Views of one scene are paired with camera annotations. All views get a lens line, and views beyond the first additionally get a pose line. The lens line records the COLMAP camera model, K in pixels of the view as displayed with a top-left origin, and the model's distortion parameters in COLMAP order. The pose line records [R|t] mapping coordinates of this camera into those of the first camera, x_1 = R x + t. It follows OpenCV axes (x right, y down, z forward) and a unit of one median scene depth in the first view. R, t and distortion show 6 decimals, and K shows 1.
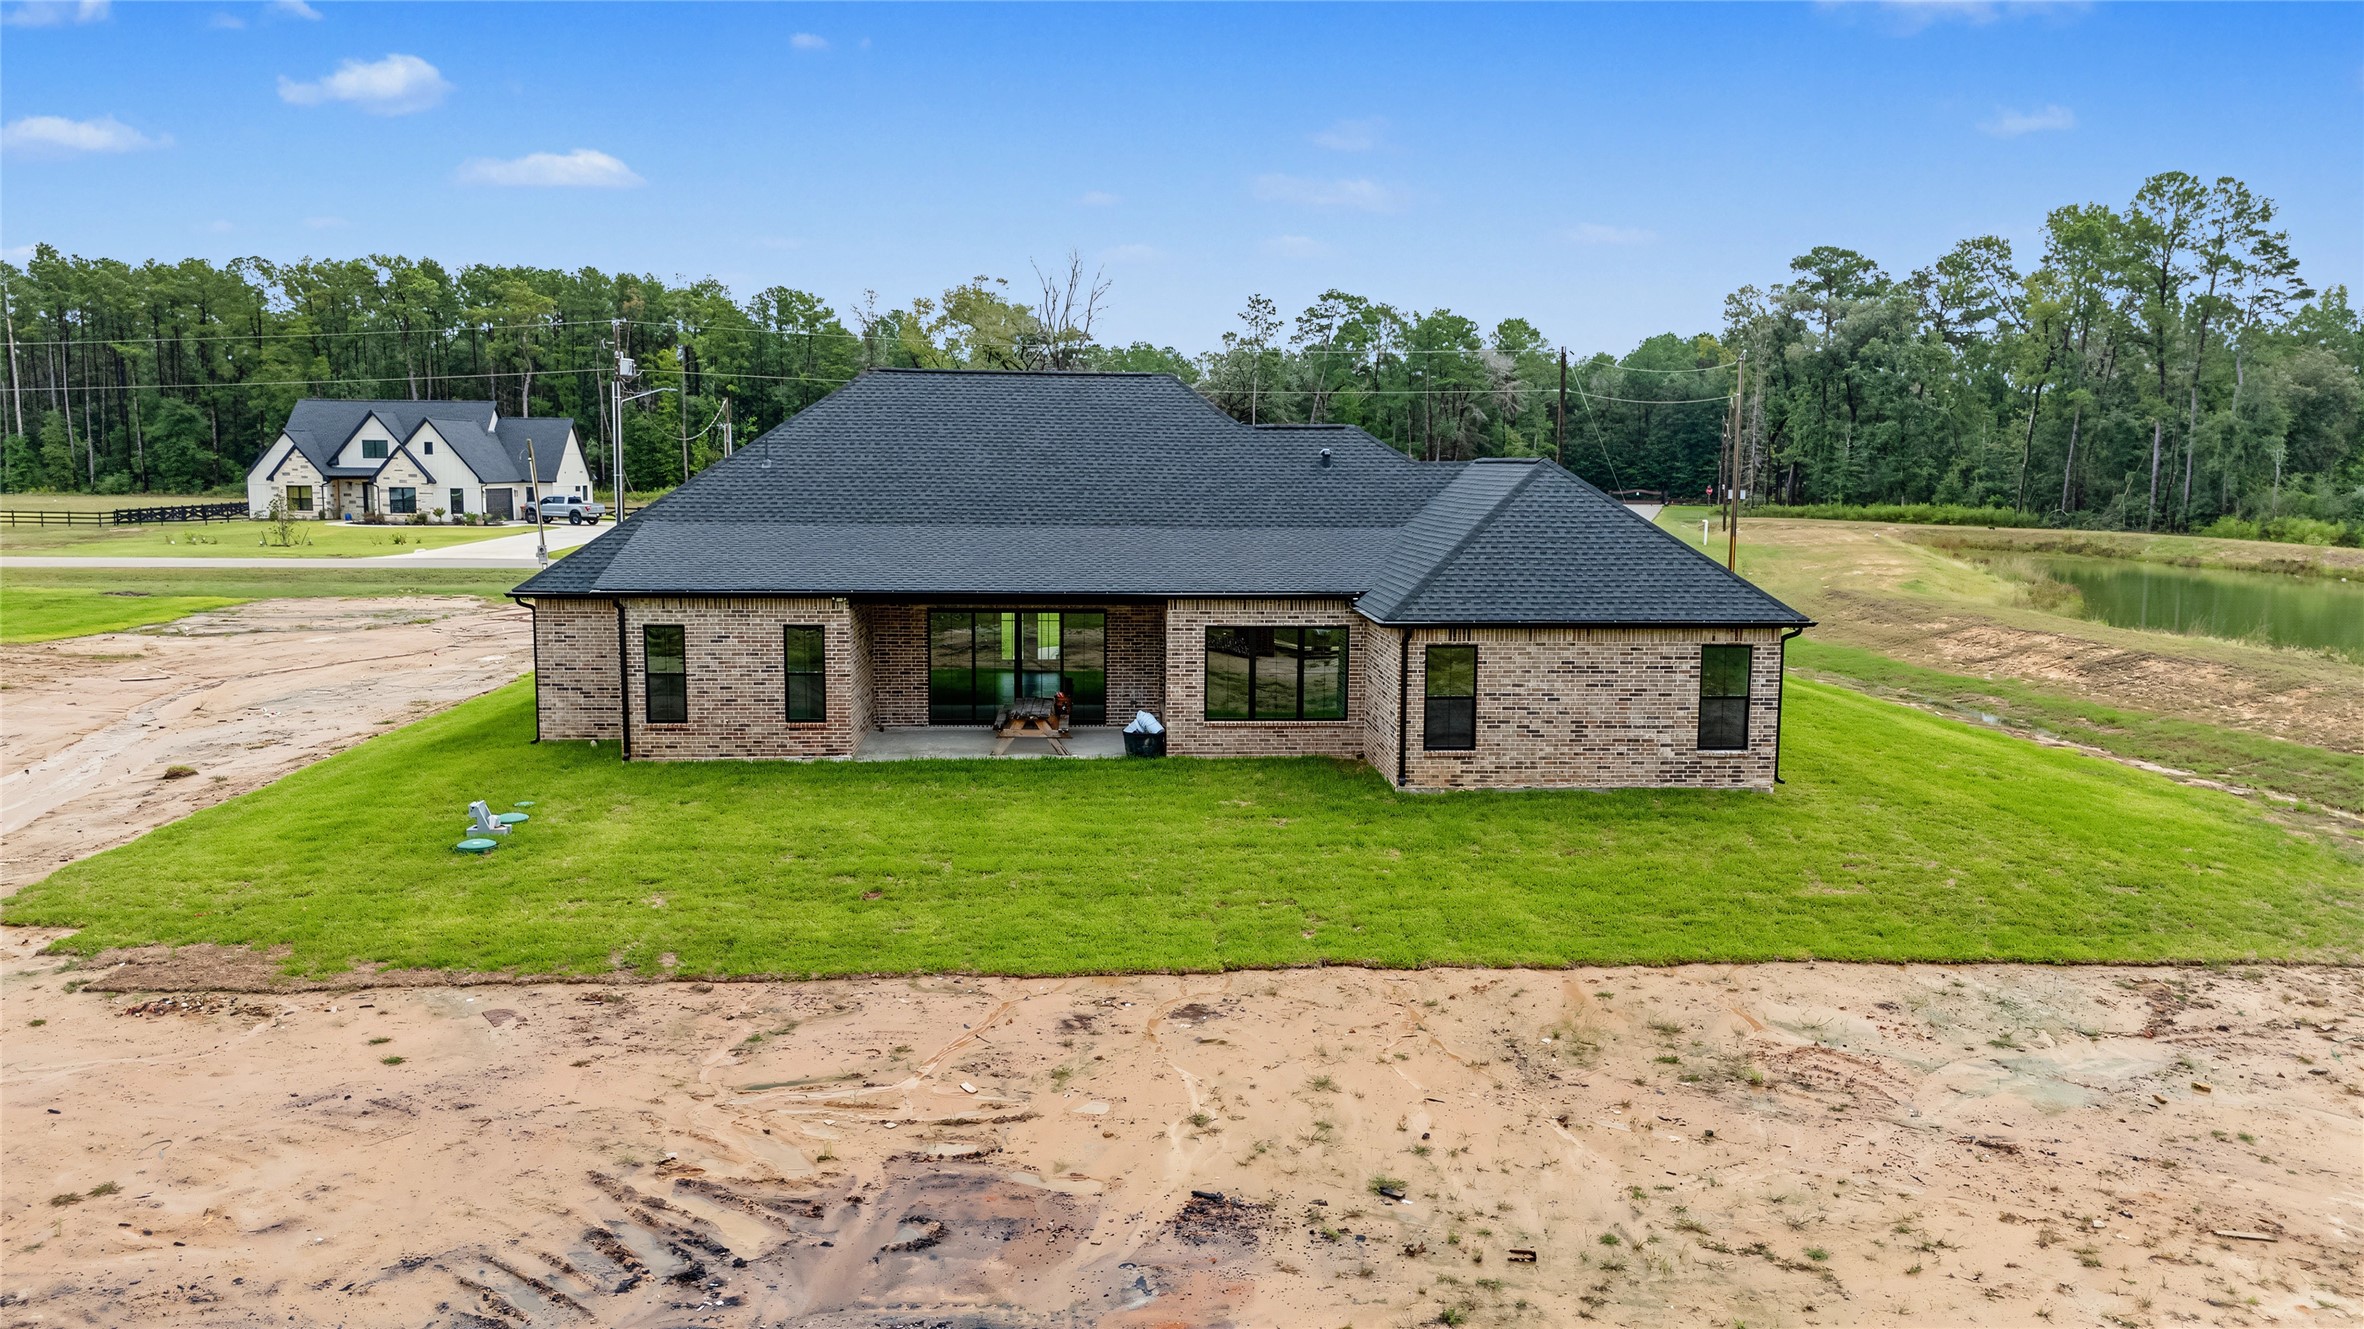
lens RADIAL K [[1743.1, 0, 1164.5], [0, 1743.1, 671.5], [0, 0, 1]] dist [0.066945, -0.063606]
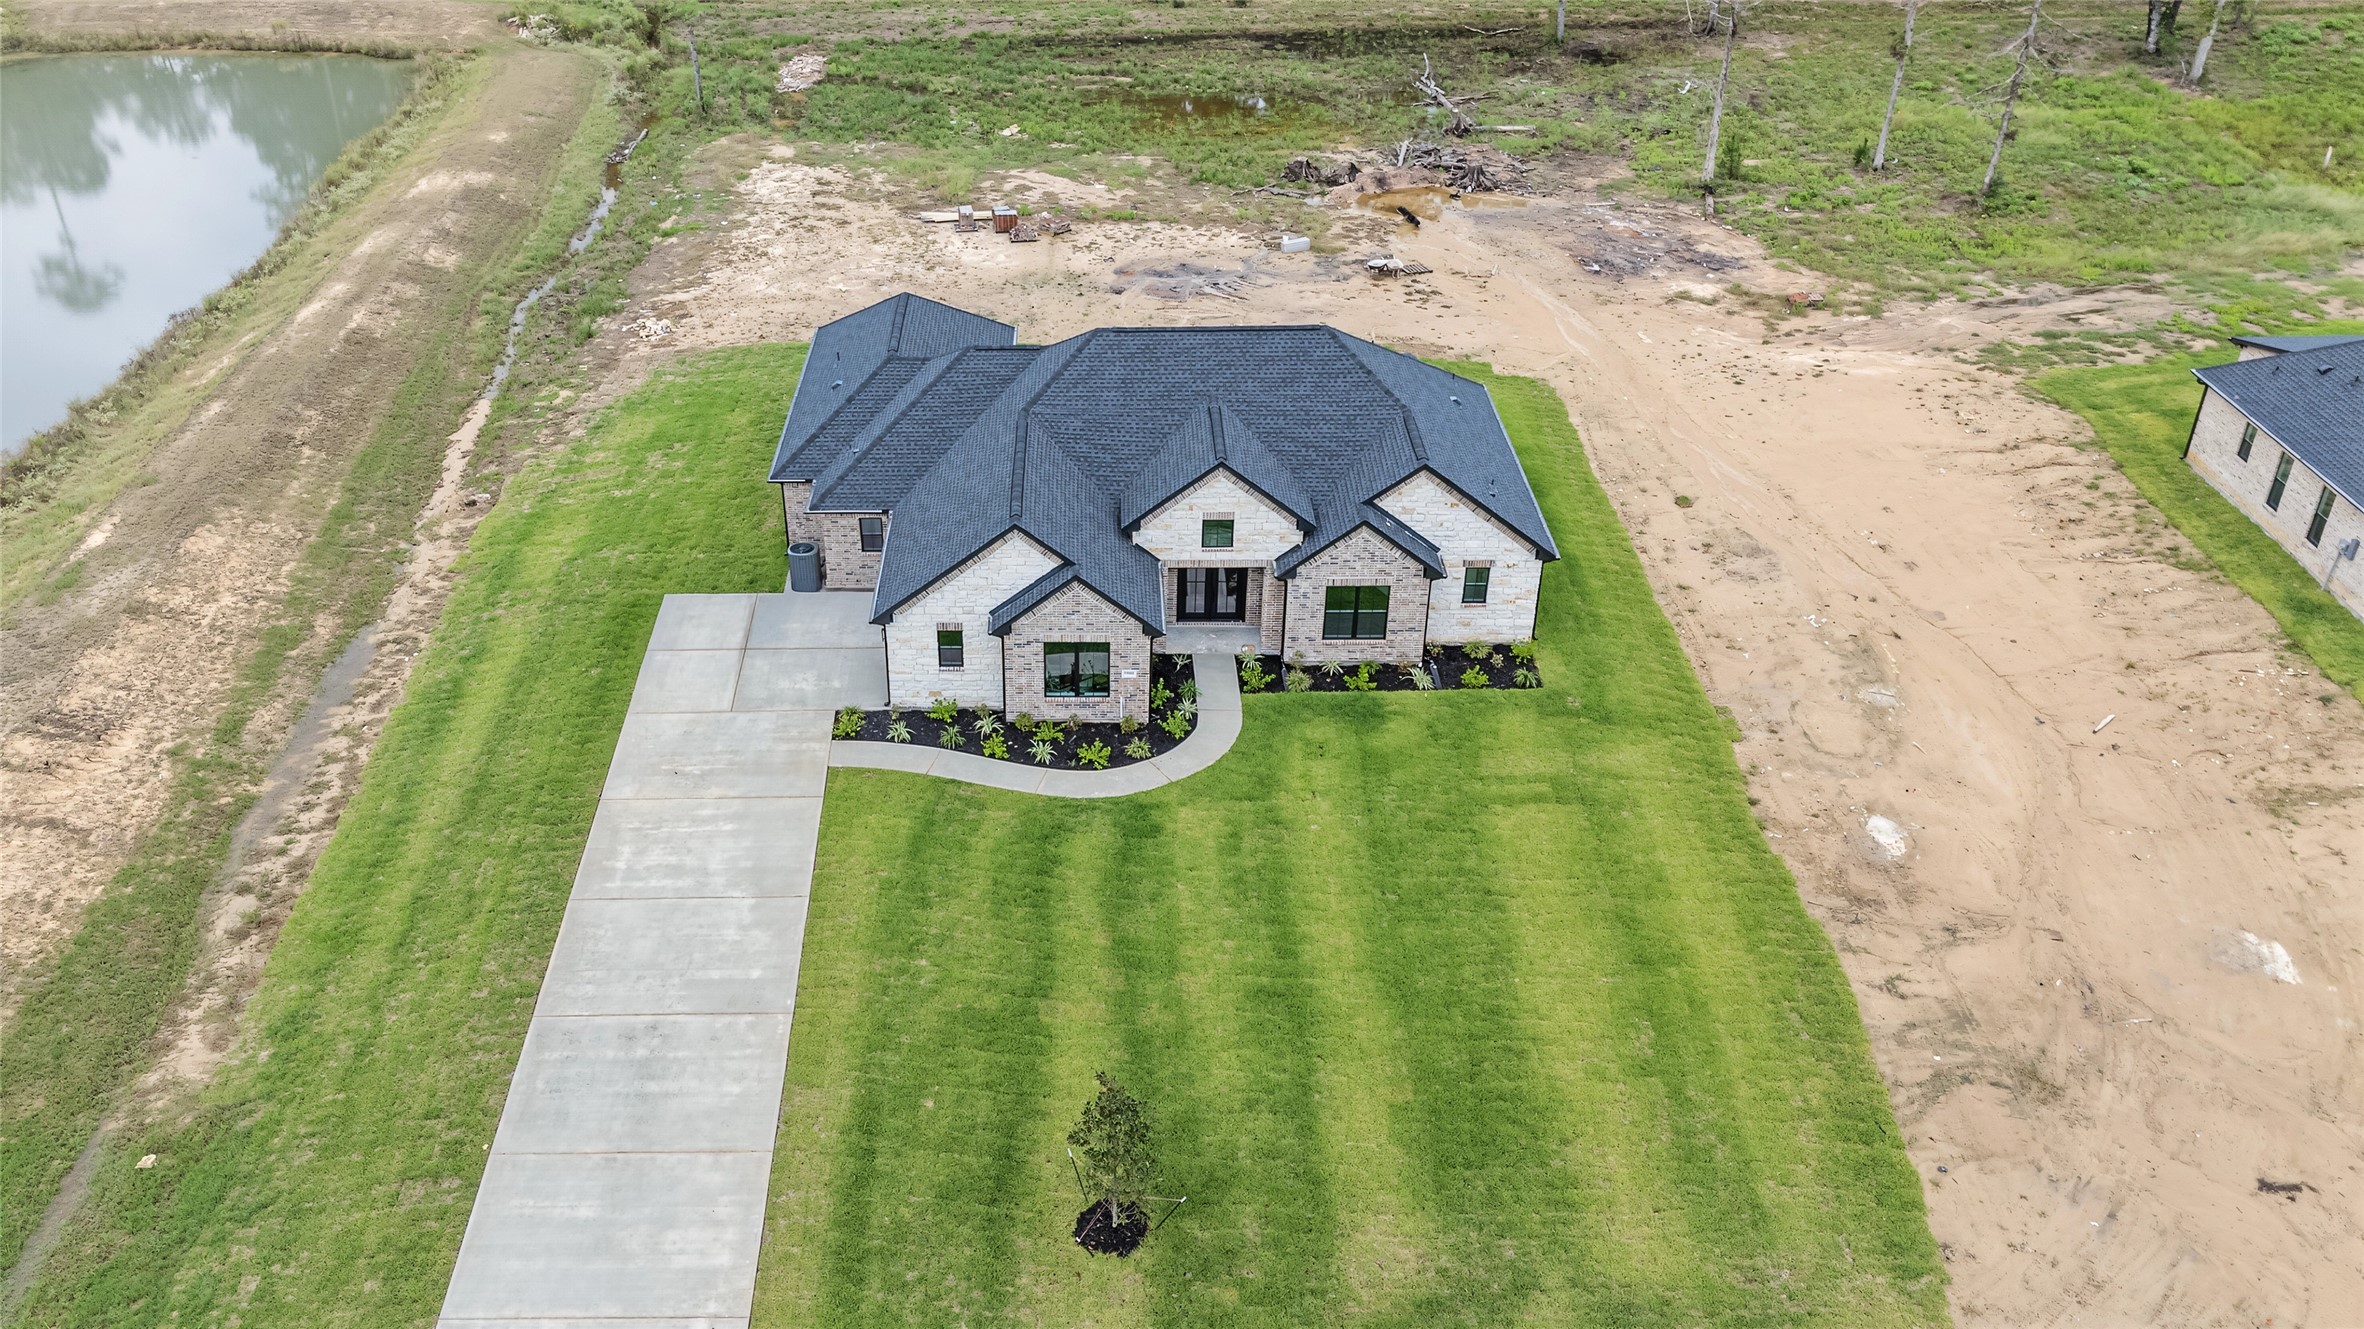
lens RADIAL K [[1939.7, 0, 1060.5], [0, 1939.7, 663.2], [0, 0, 1]] dist [0.069057, -0.040398]
pose [[-0.998032, -0.030120, 0.054991, -0.069475], [0.010401, 0.785374, 0.618934, -1.084455], [-0.061831, 0.618288, -0.783516, 2.847342]]
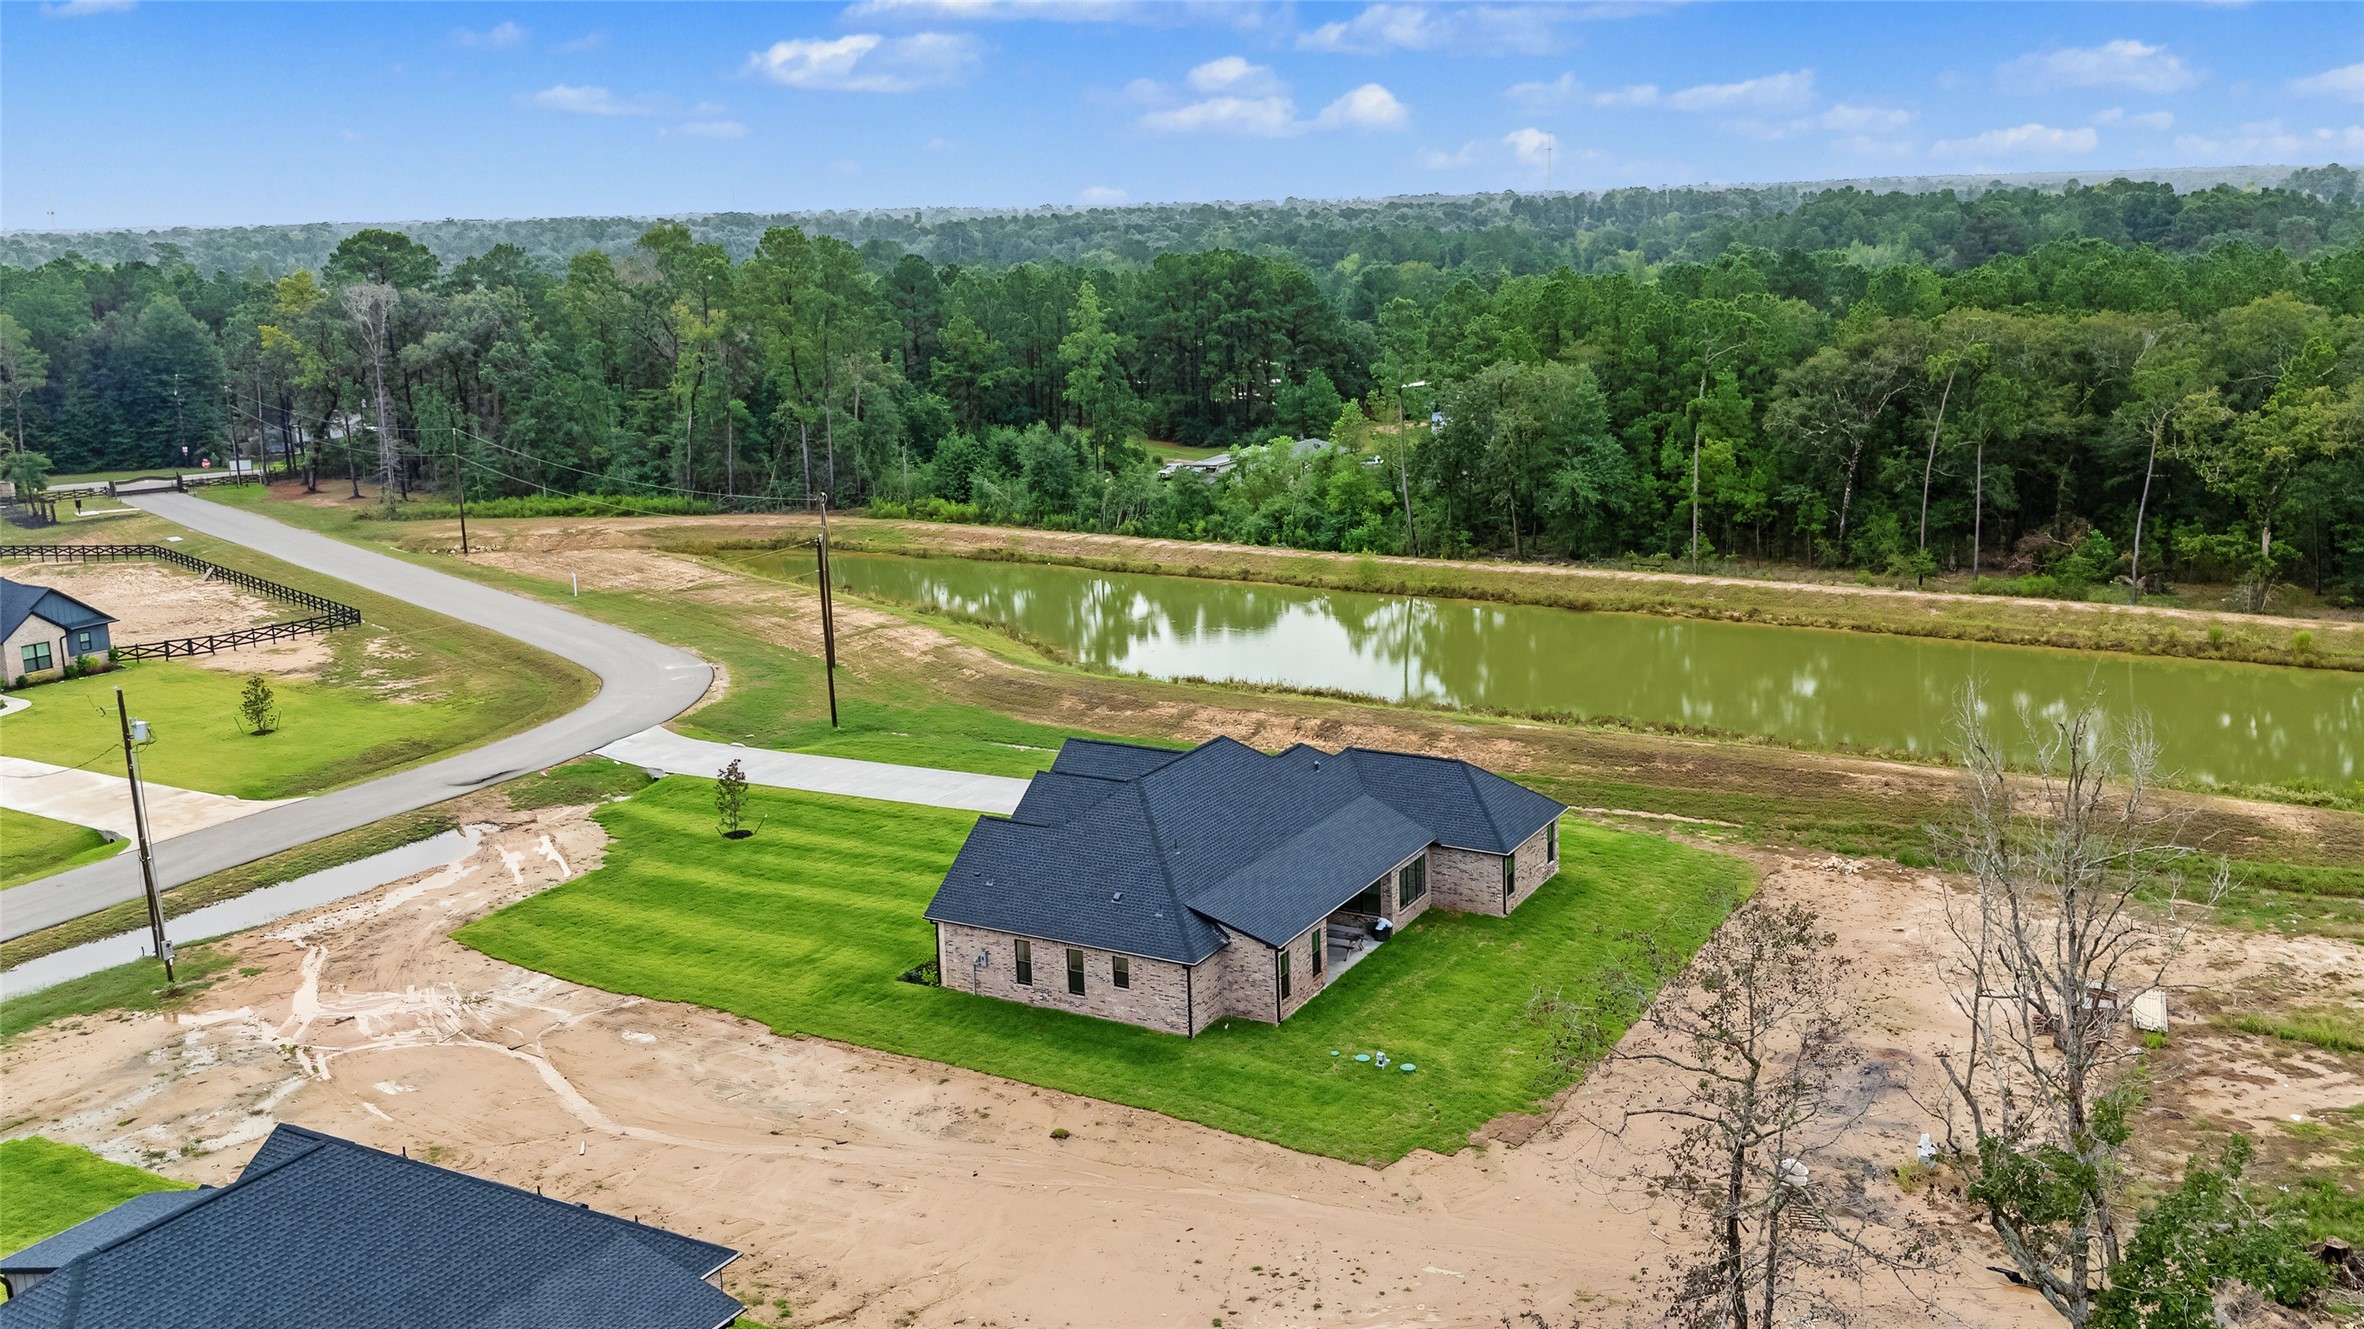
lens RADIAL K [[2060.6, 0, 1275.4], [0, 2060.6, 584.2], [0, 0, 1]] dist [0.047042, -0.004034]
pose [[0.522875, -0.182435, 0.832658, -2.182886], [0.136311, 0.982153, 0.129592, -0.750148], [-0.841440, 0.045740, 0.538411, -0.291955]]
